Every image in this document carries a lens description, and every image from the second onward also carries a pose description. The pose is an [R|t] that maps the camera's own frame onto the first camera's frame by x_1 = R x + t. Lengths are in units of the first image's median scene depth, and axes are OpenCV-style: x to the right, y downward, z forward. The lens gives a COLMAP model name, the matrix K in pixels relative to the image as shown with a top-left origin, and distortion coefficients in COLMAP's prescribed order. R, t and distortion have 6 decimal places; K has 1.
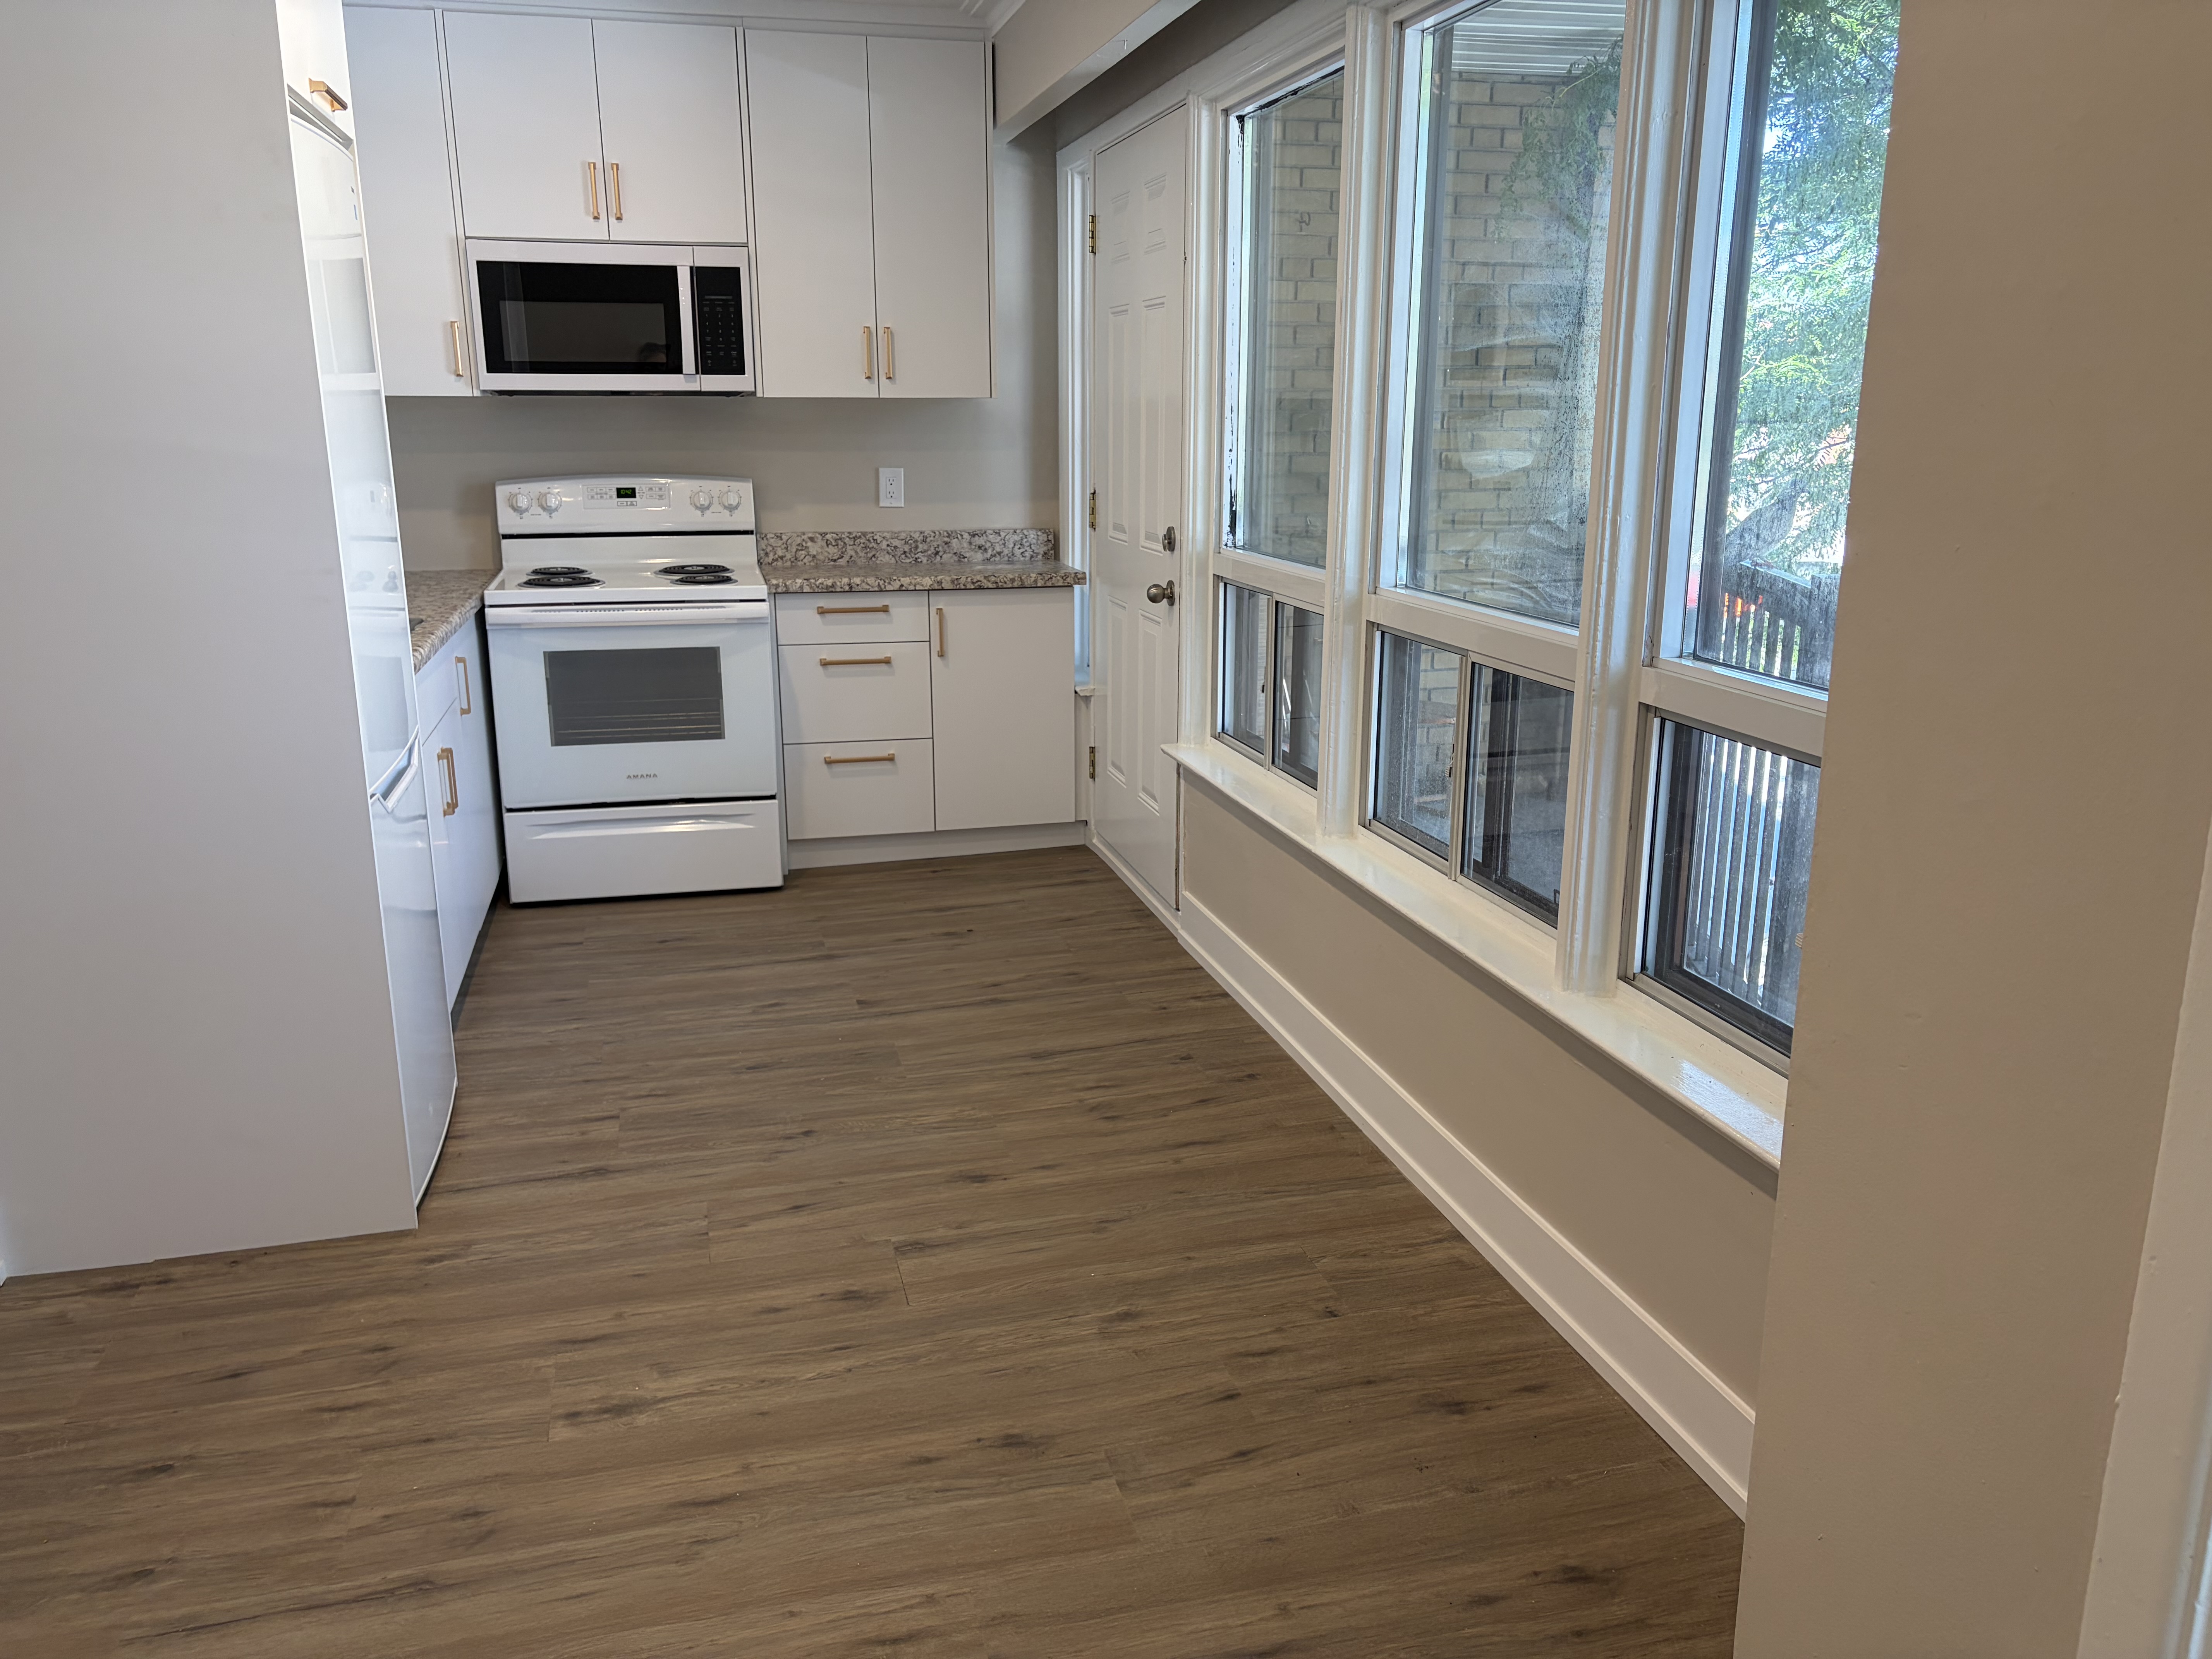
lens RADIAL K [[1681.3, 0, 1116.5], [0, 1681.3, 814.3], [0, 0, 1]] dist [0.073831, -0.098807]
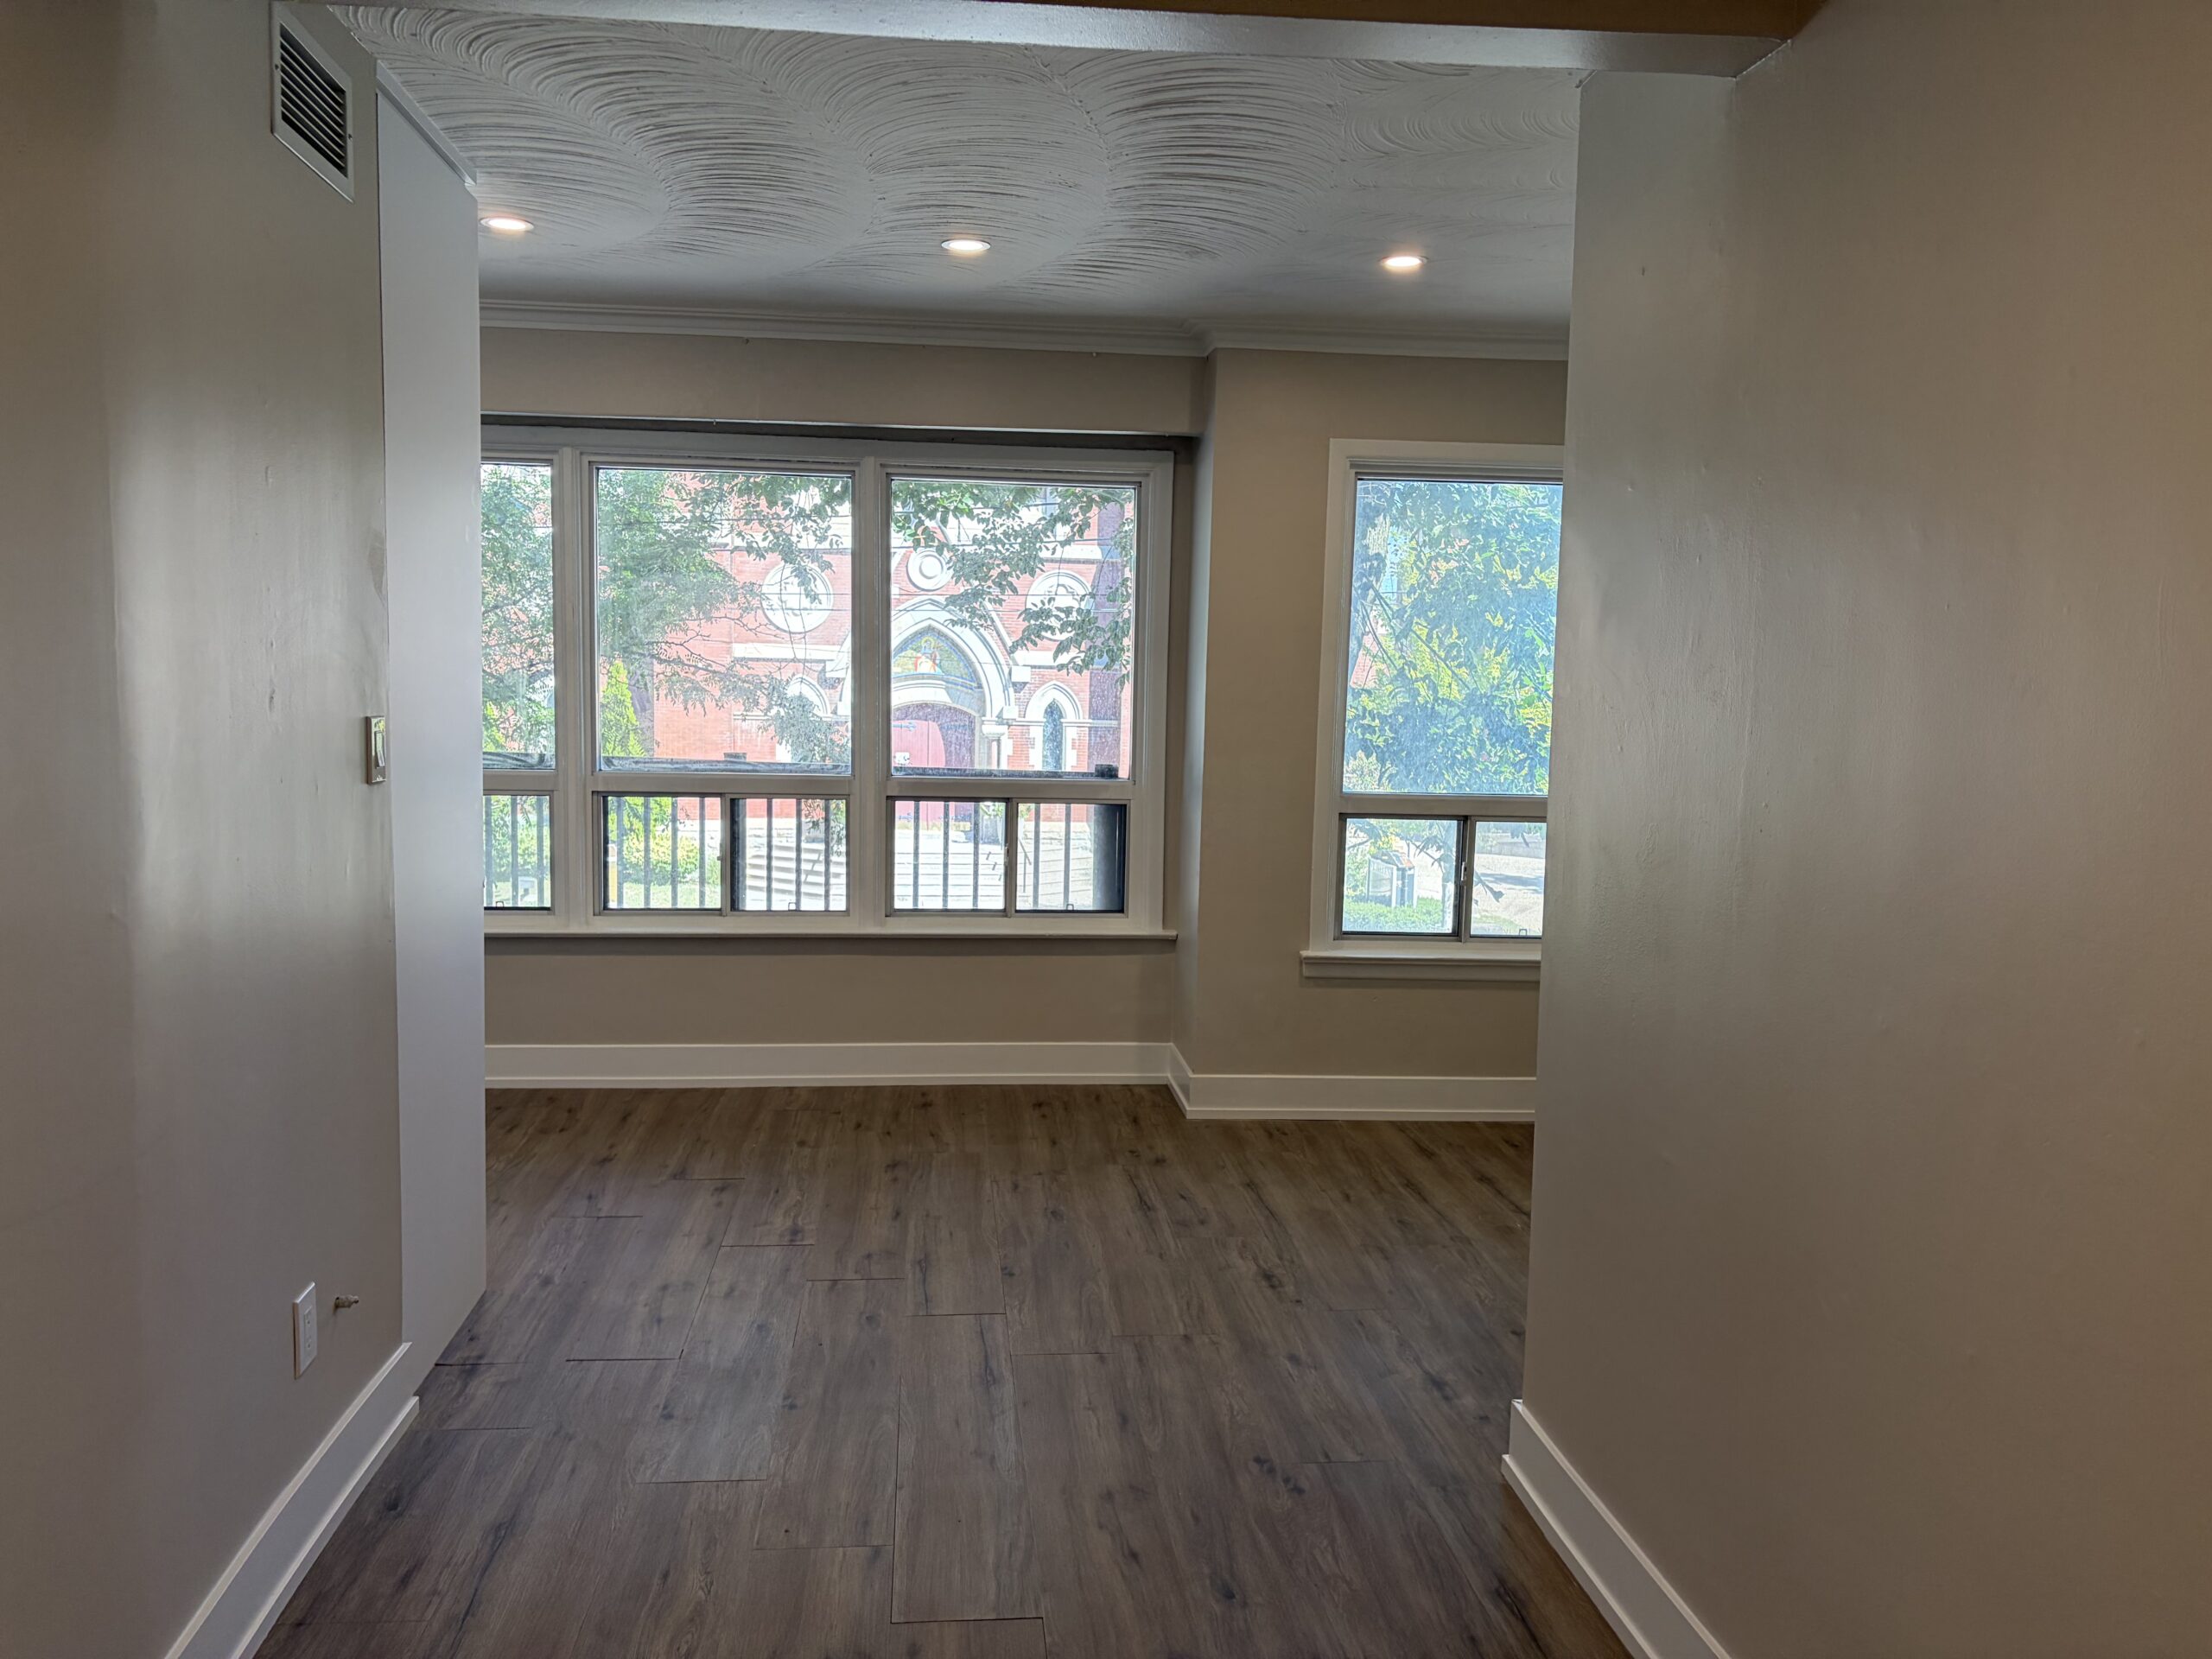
lens RADIAL K [[1681.3, 0, 1116.5], [0, 1681.3, 814.3], [0, 0, 1]] dist [0.073831, -0.098807]
pose [[0.148152, -0.081152, 0.985629, -1.406271], [0.214106, 0.975623, 0.048146, -0.061028], [-0.965510, 0.203896, 0.161916, 0.224418]]
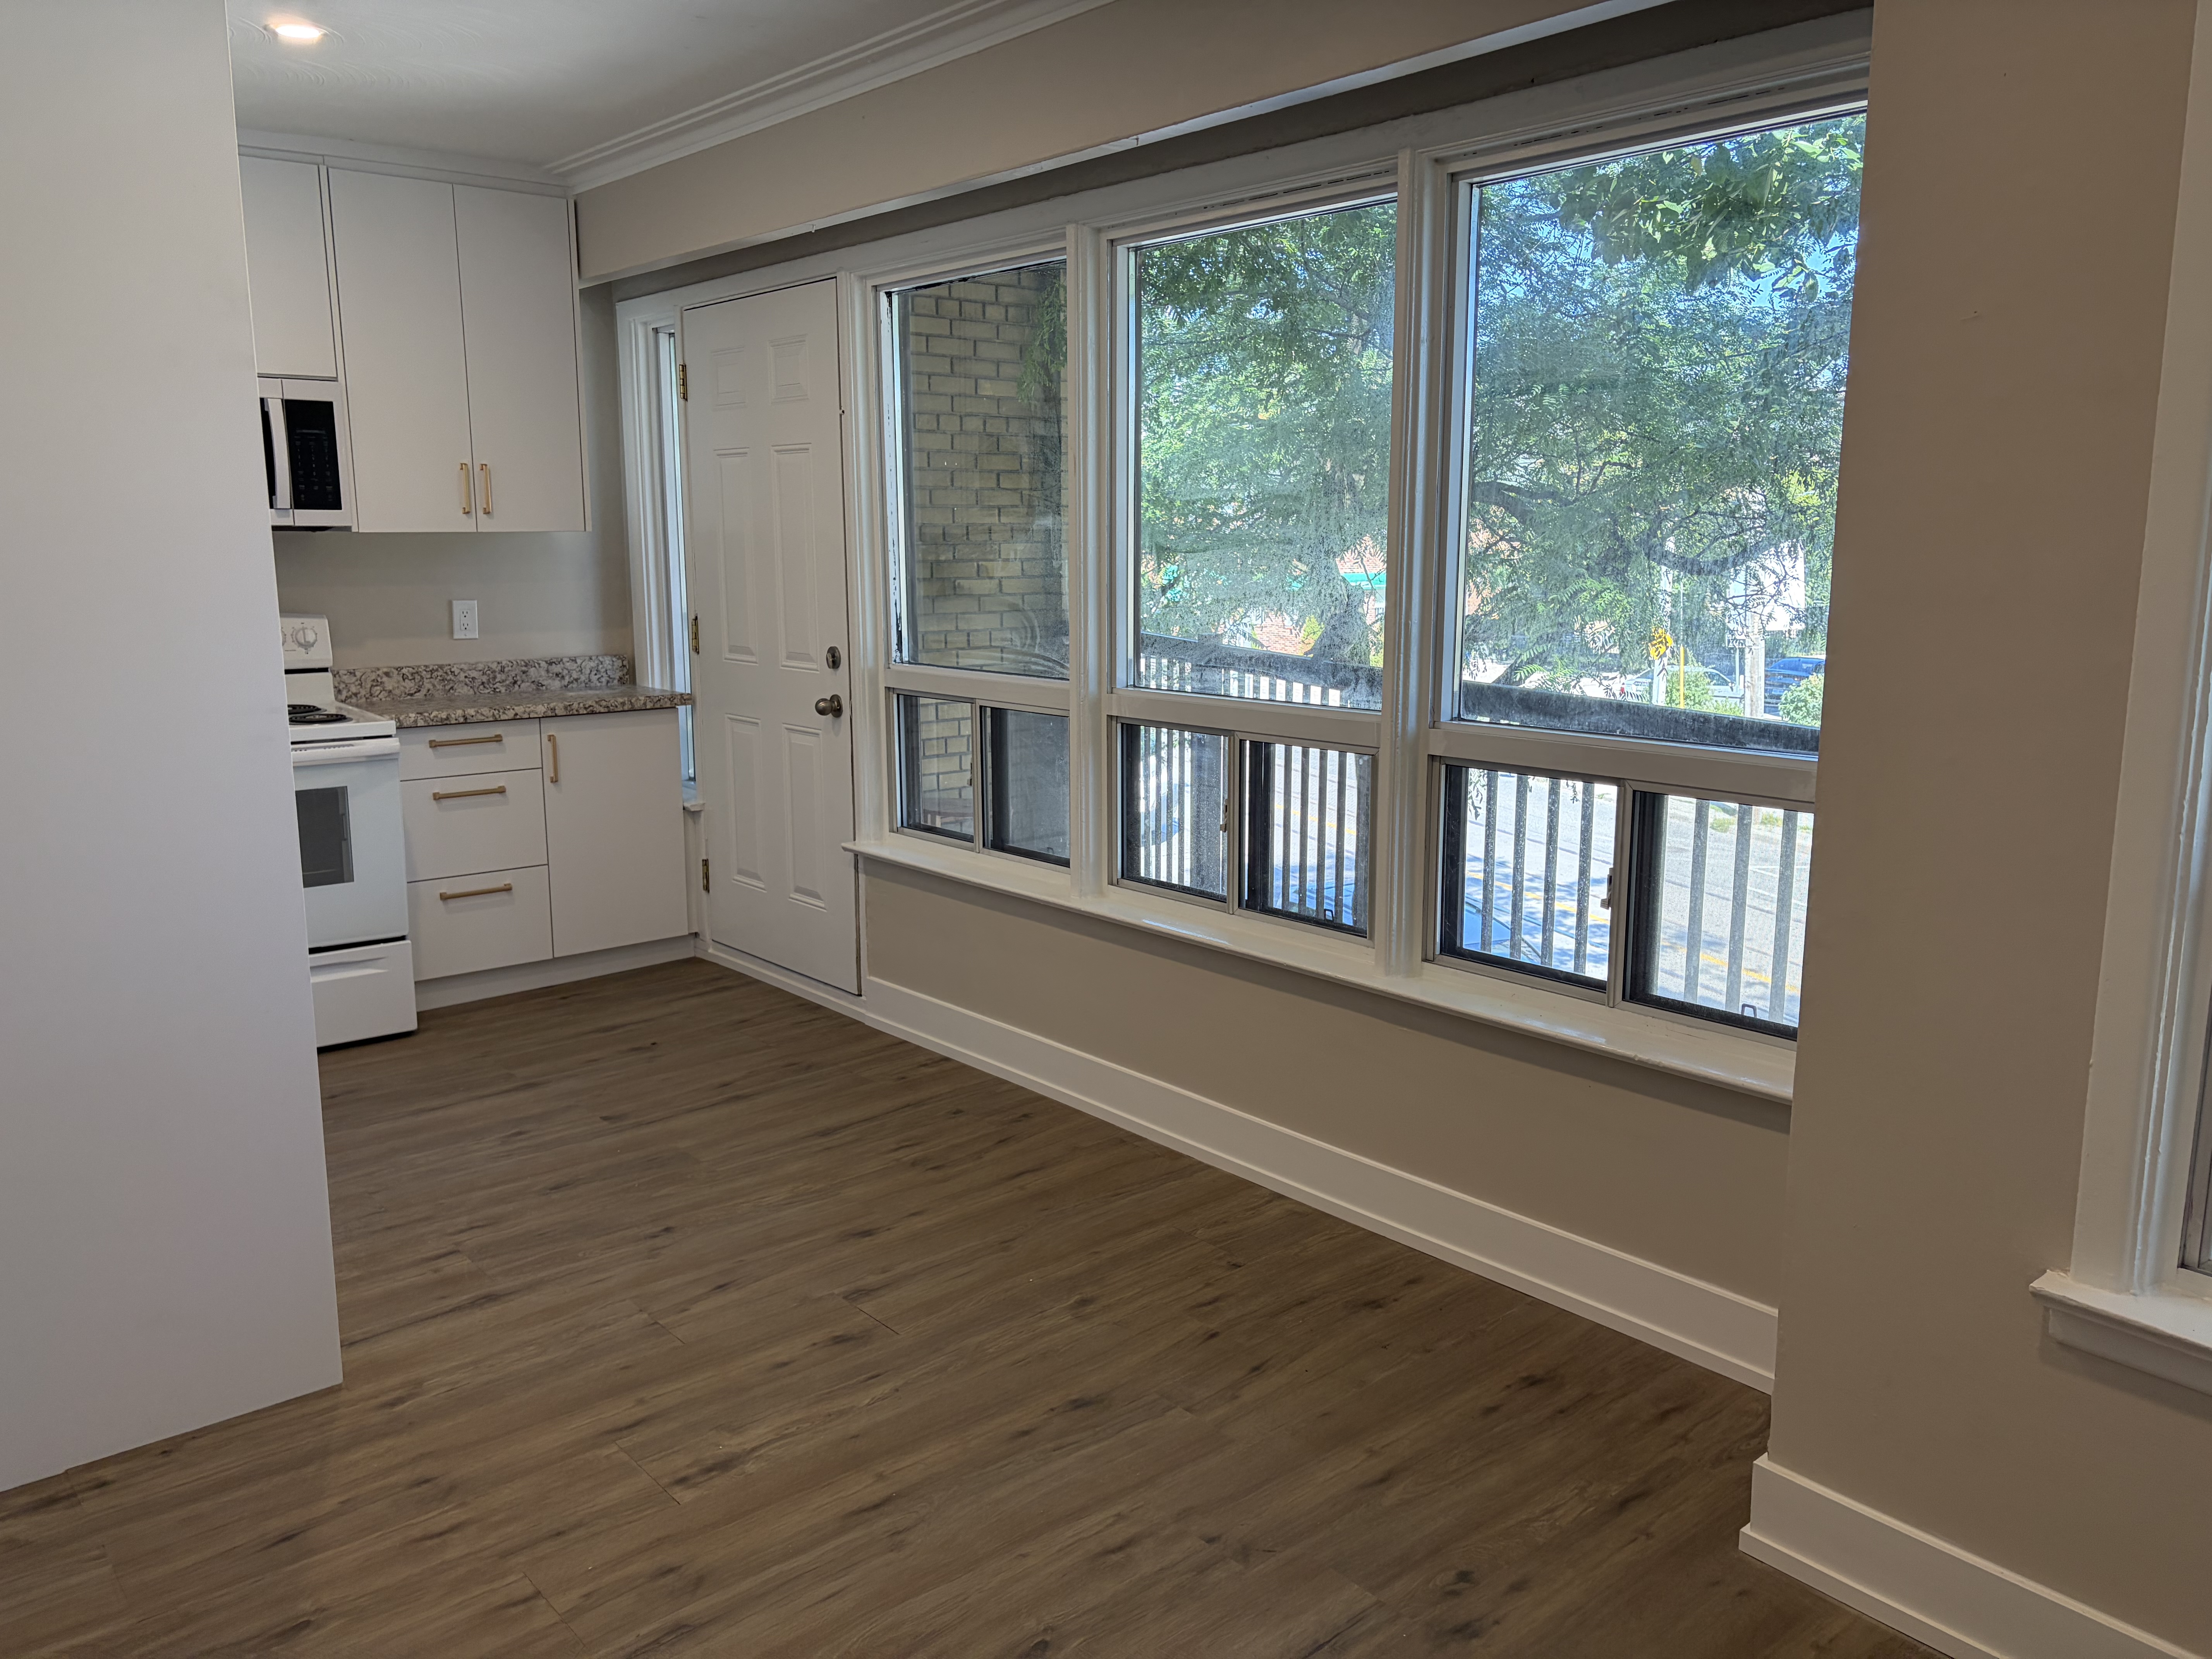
lens RADIAL K [[1681.3, 0, 1116.5], [0, 1681.3, 814.3], [0, 0, 1]] dist [0.073831, -0.098807]
pose [[0.898905, -0.076284, 0.431451, -0.363632], [0.107246, 0.993080, -0.047857, 0.014001], [-0.424815, 0.089290, 0.900866, -0.080779]]
